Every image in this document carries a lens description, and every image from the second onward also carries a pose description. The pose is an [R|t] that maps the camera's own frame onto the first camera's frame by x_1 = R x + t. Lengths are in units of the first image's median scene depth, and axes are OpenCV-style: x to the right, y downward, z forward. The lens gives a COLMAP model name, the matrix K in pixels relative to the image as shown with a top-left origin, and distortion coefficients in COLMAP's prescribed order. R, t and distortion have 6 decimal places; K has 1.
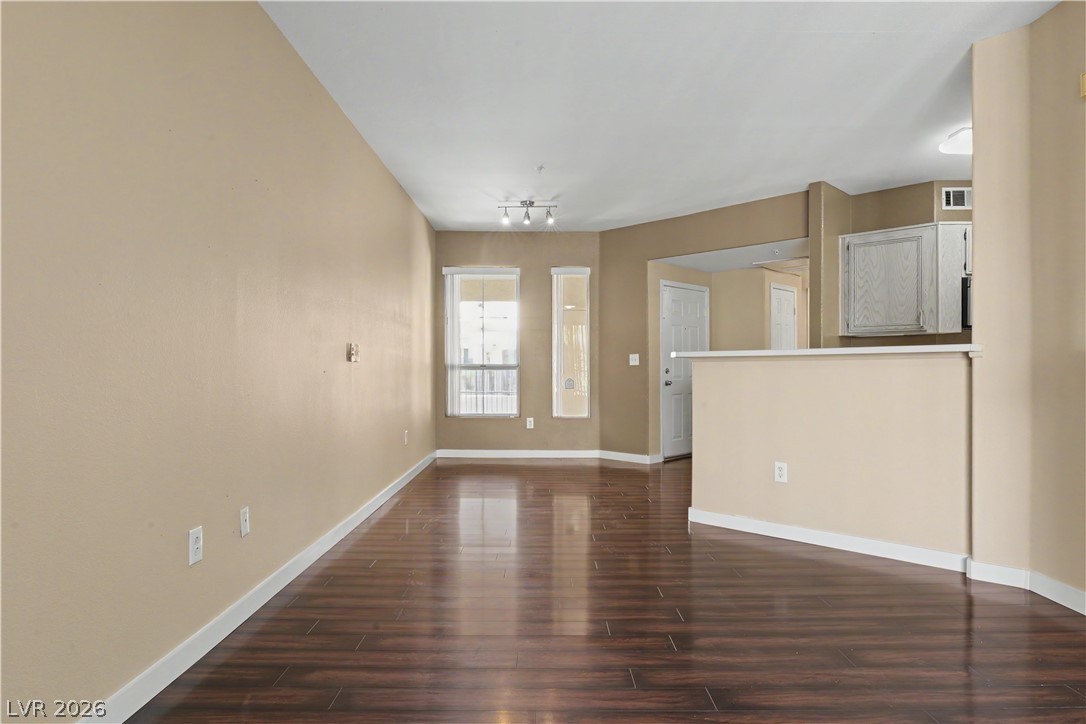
lens RADIAL K [[644.1, 0, 540.9], [0, 644.1, 366.7], [0, 0, 1]] dist [-0.019294, 0.006830]
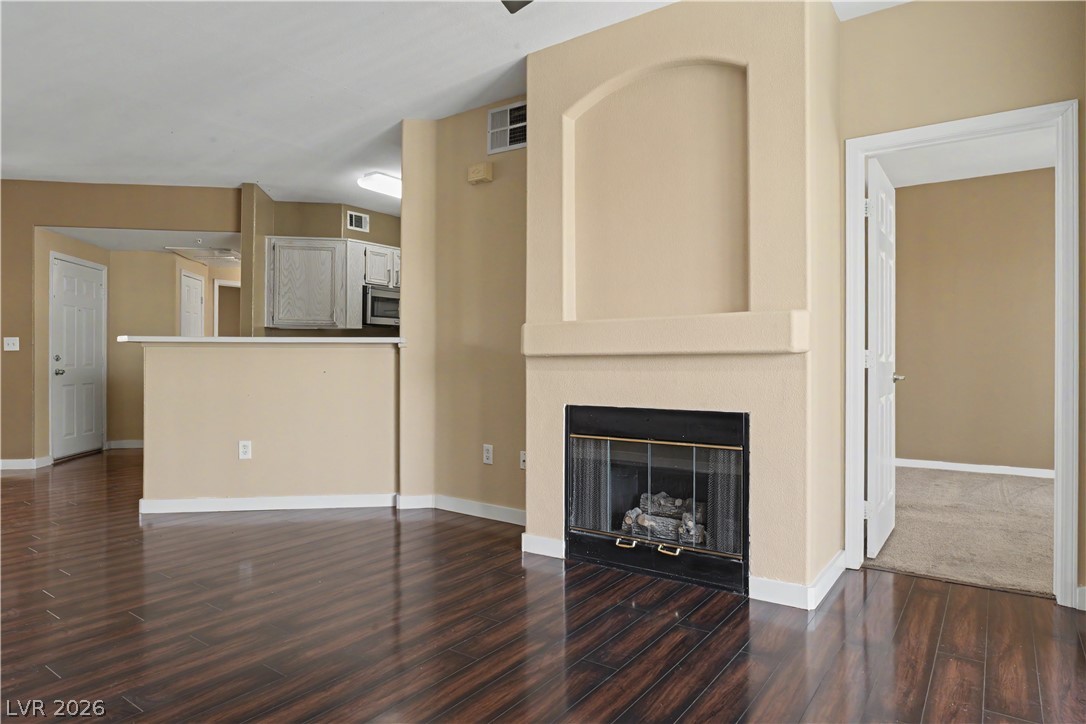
lens RADIAL K [[644.1, 0, 546.3], [0, 644.1, 360.0], [0, 0, 1]] dist [-0.019294, 0.006830]
pose [[0.581406, 0.006817, 0.813585, -0.154900], [-0.008098, 0.999964, -0.002592, 0.007860], [-0.813573, -0.005081, 0.581440, -0.032446]]
